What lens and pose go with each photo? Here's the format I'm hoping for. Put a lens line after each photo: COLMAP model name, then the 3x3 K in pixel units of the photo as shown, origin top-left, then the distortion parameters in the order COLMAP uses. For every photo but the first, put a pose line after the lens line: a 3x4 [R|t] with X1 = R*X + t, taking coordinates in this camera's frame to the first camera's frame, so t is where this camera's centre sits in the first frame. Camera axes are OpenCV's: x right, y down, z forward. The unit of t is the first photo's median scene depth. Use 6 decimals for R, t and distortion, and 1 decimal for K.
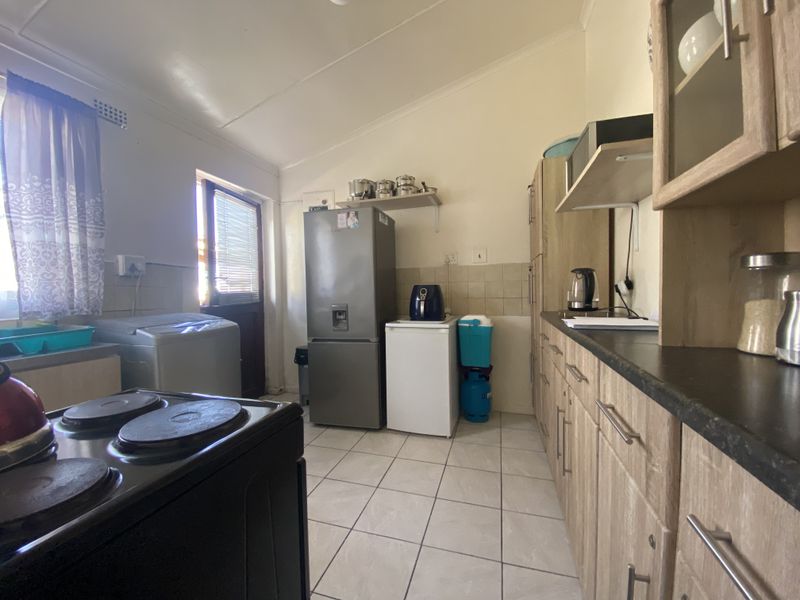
lens RADIAL K [[313.0, 0, 409.5], [0, 313.0, 298.7], [0, 0, 1]] dist [0.001220, -0.011678]
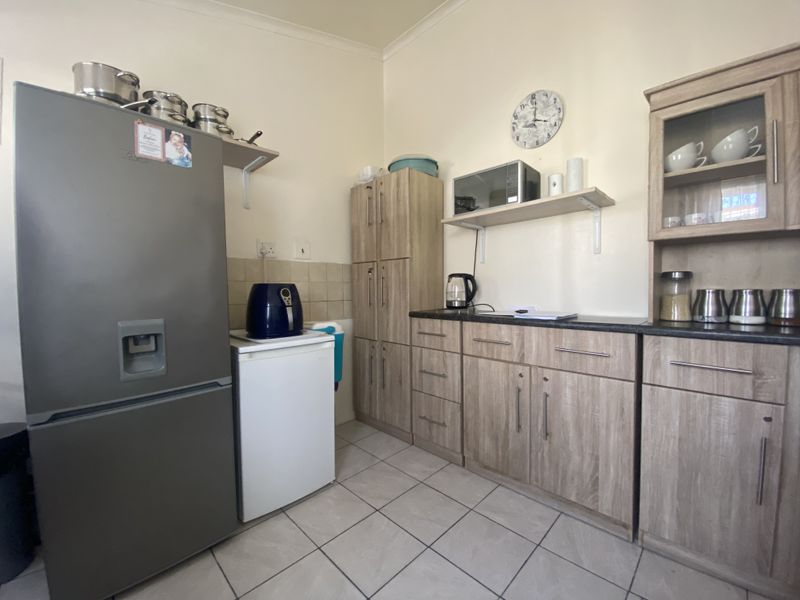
lens RADIAL K [[318.7, 0, 375.6], [0, 318.7, 301.7], [0, 0, 1]] dist [0.000591, -0.012166]
pose [[0.491783, -0.020093, 0.870486, -0.470359], [0.026971, 0.999606, 0.007836, -0.004421], [-0.870300, 0.019624, 0.492131, 0.481531]]
